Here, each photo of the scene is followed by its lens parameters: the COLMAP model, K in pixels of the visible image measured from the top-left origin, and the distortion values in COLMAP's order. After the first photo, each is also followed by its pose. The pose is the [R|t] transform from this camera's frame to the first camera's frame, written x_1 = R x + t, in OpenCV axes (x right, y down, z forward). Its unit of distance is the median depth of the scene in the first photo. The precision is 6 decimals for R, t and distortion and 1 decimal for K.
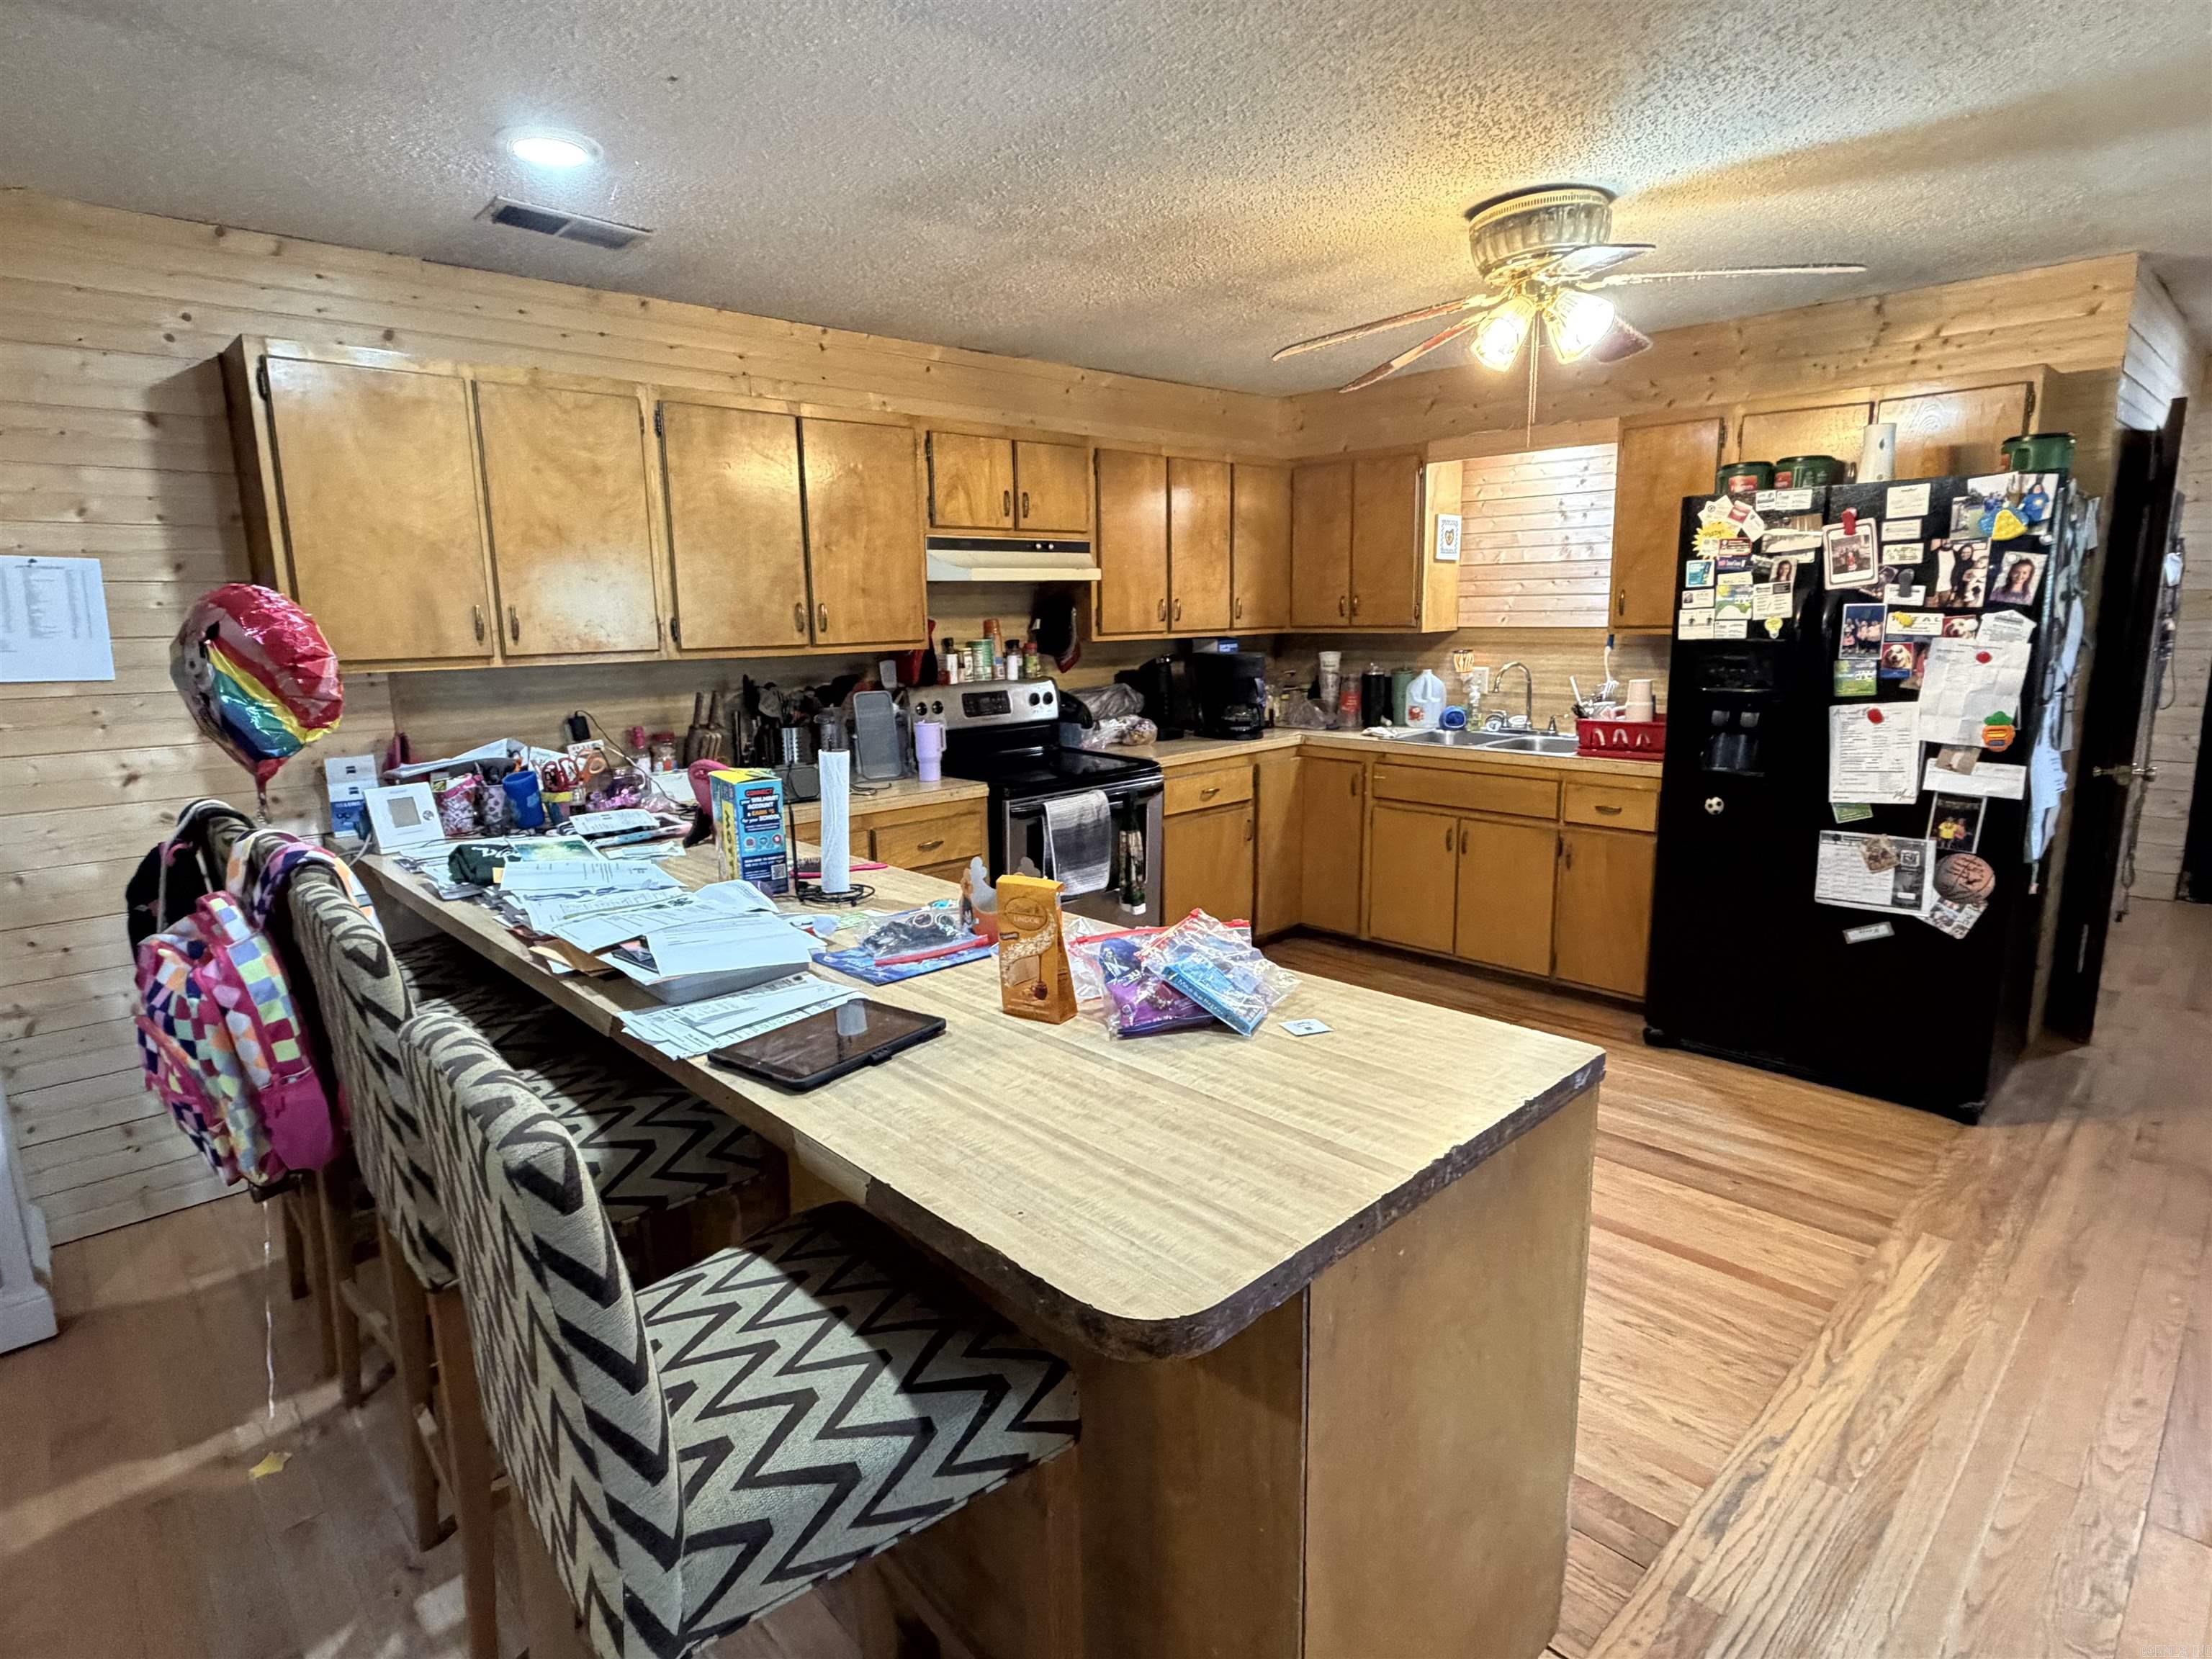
lens RADIAL K [[1167.1, 0, 1097.9], [0, 1167.1, 826.6], [0, 0, 1]] dist [0.000603, 0.001254]
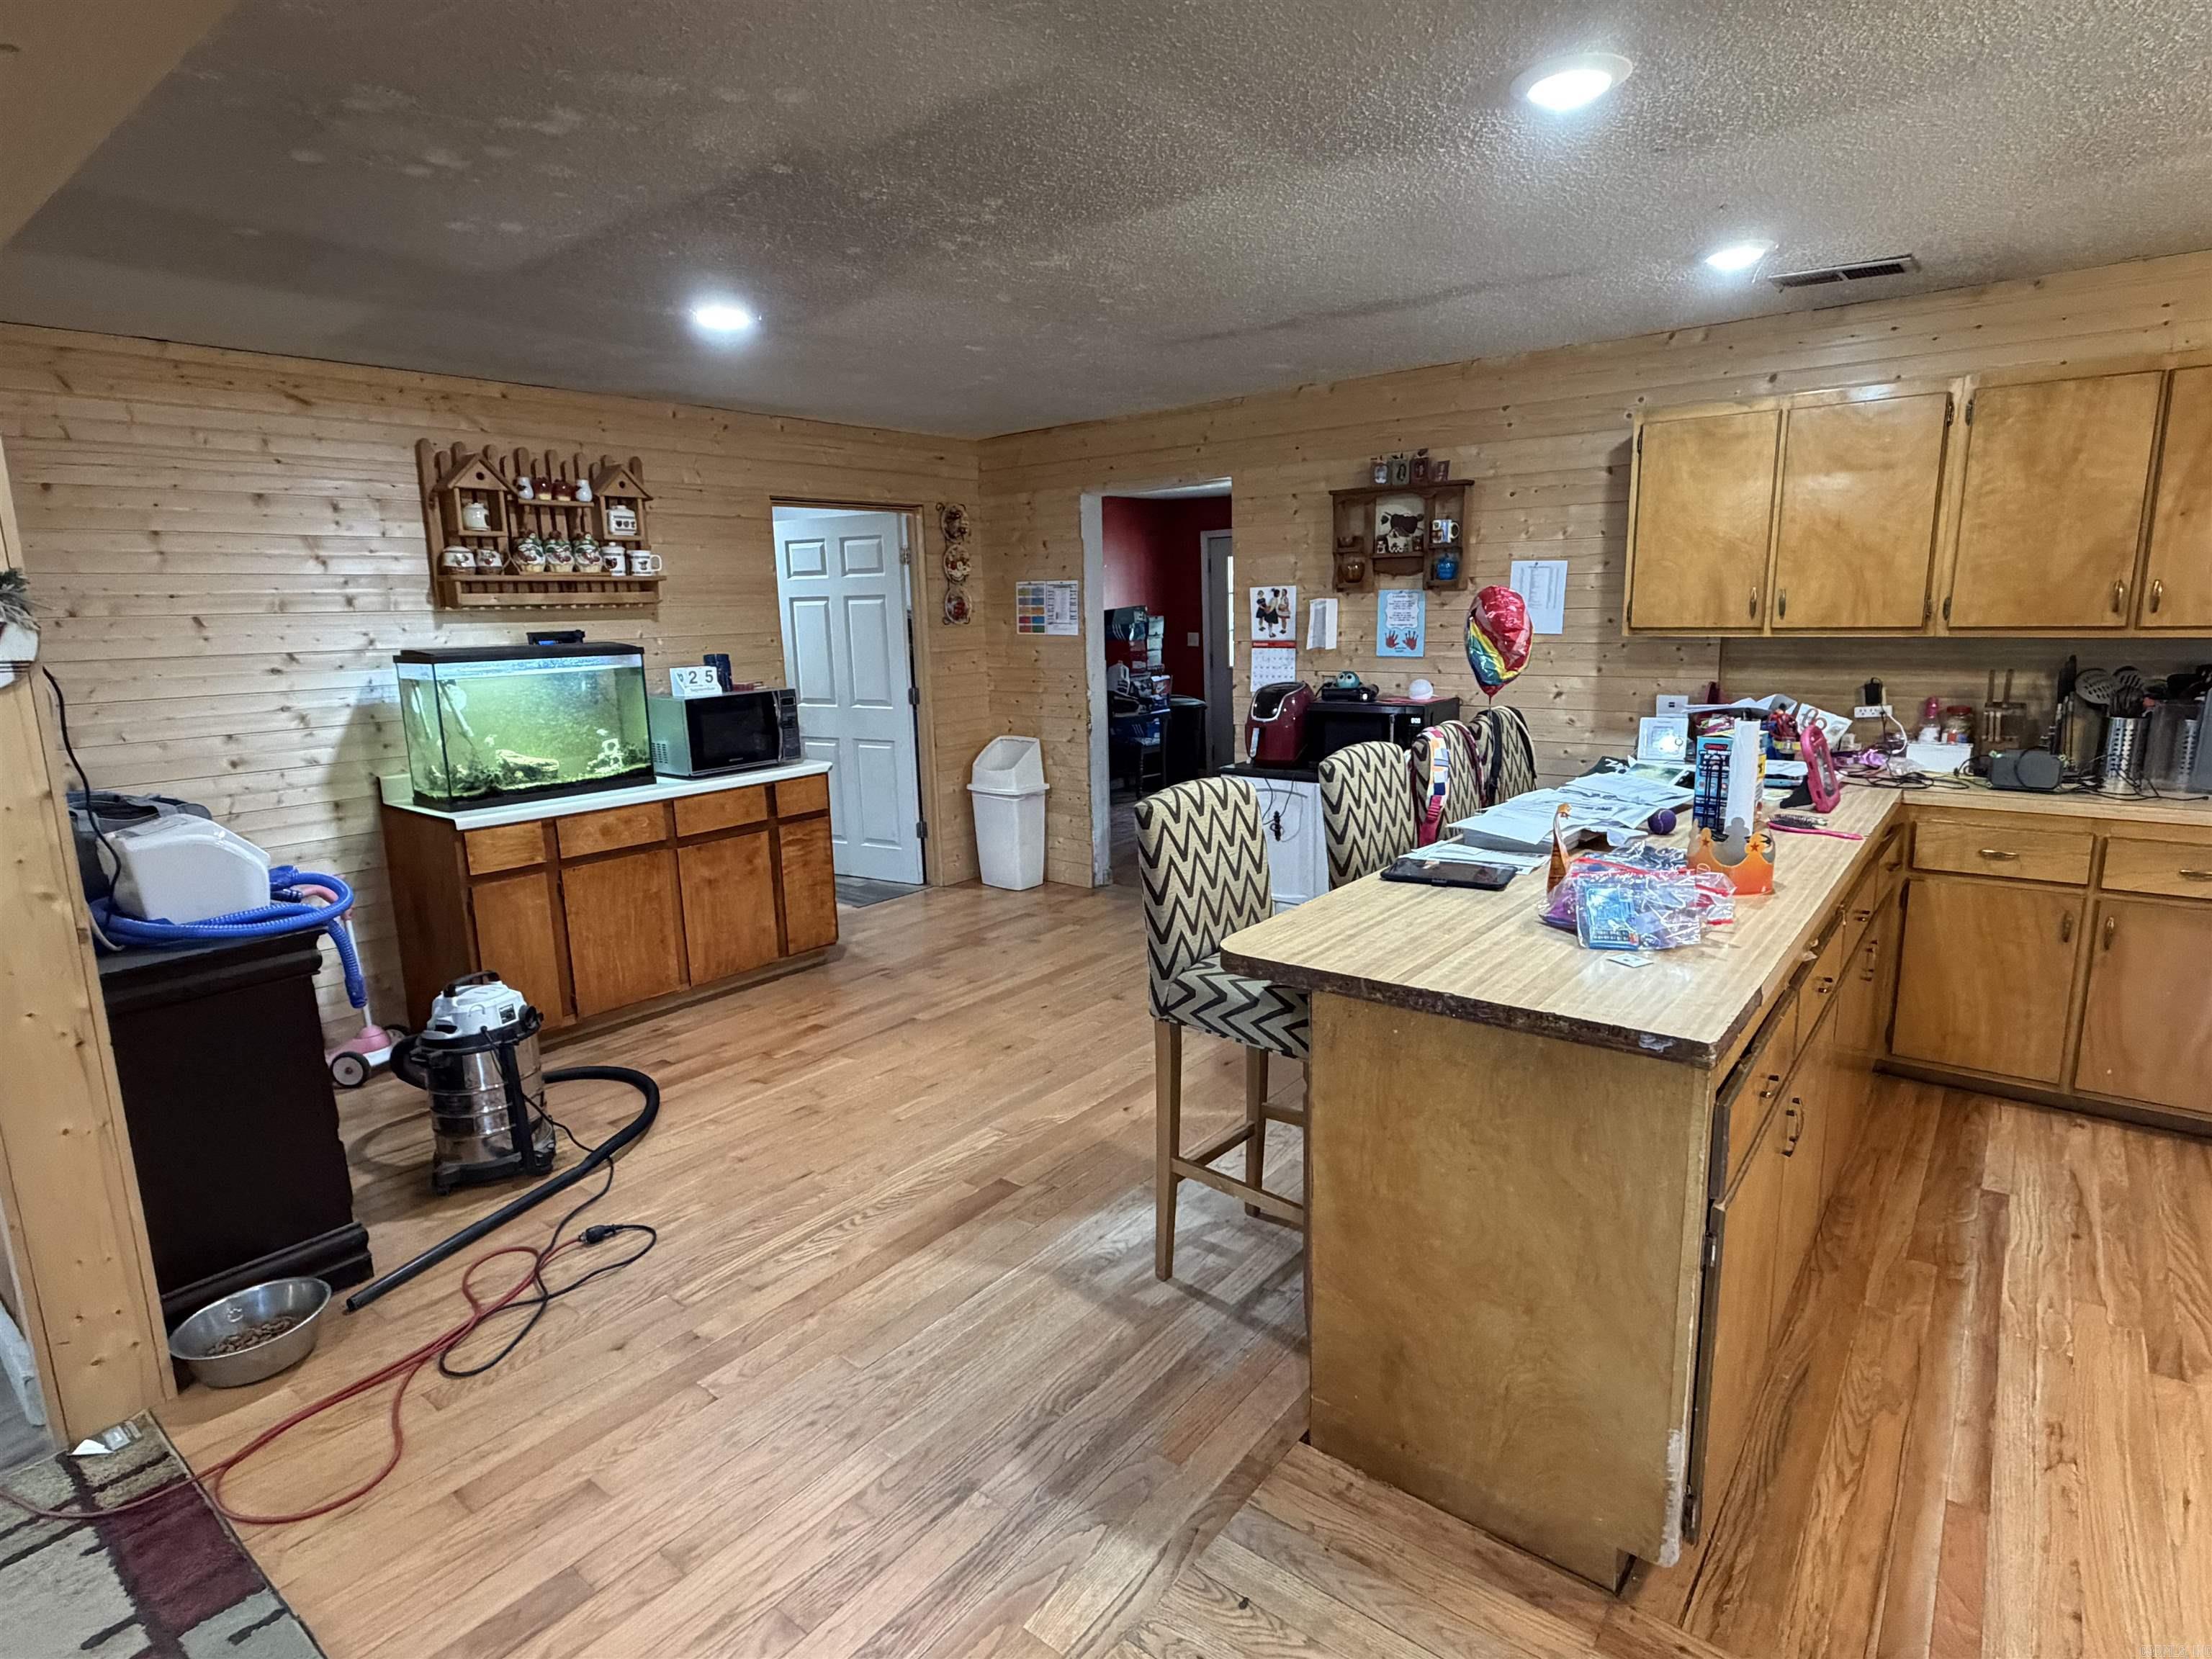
lens RADIAL K [[1167.1, 0, 1110.5], [0, 1167.1, 828.4], [0, 0, 1]] dist [0.000603, 0.001254]
pose [[0.160057, 0.206951, -0.965170, 0.666180], [-0.156681, 0.970706, 0.182155, -0.057012], [0.974594, 0.122069, 0.187794, 0.100419]]
